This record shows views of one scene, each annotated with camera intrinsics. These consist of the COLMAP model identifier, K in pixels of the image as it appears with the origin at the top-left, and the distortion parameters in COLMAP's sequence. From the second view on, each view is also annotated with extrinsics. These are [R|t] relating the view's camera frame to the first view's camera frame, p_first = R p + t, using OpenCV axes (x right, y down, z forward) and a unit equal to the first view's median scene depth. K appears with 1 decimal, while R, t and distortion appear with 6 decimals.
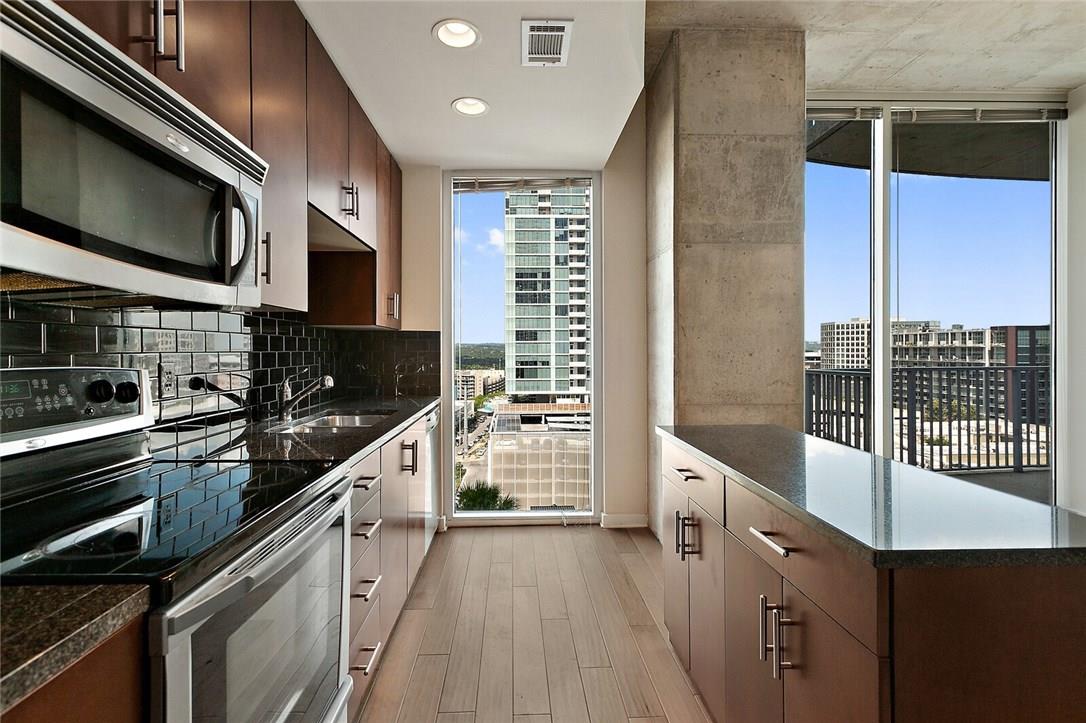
lens RADIAL K [[489.3, 0, 521.4], [0, 489.3, 357.6], [0, 0, 1]] dist [0.004780, -0.001260]
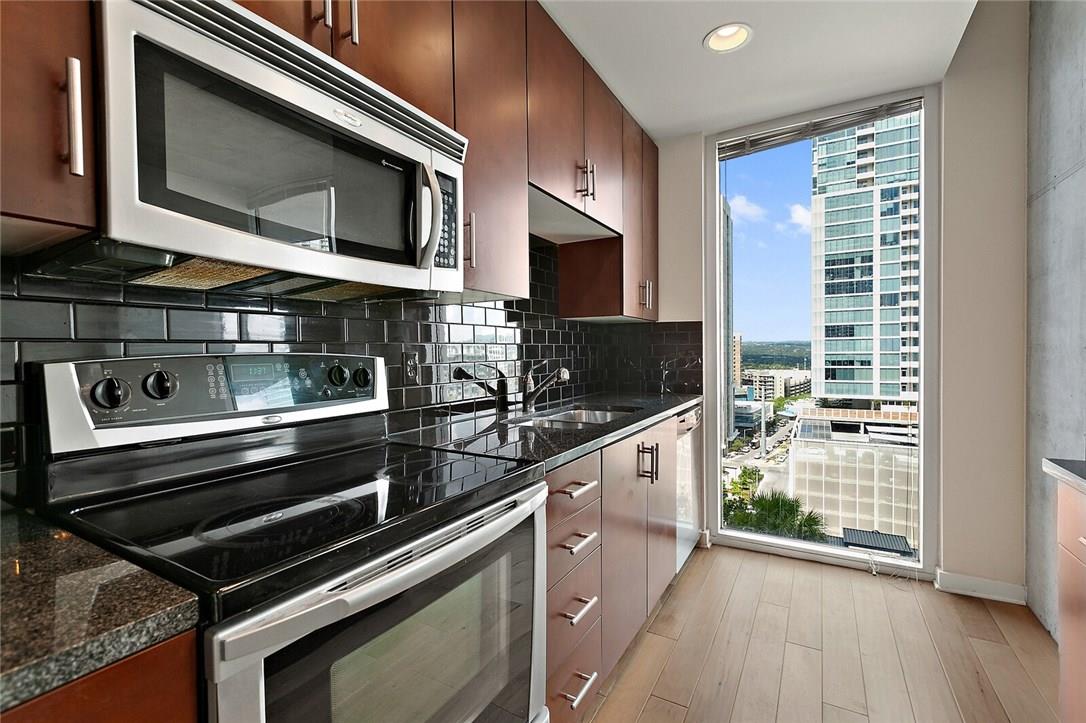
lens RADIAL K [[489.3, 0, 553.9], [0, 489.3, 353.5], [0, 0, 1]] dist [0.004780, -0.001260]
pose [[0.868454, -0.000904, -0.495770, 0.047822], [-0.002294, 0.999980, -0.005841, 0.011554], [0.495765, 0.006210, 0.868434, 0.131881]]
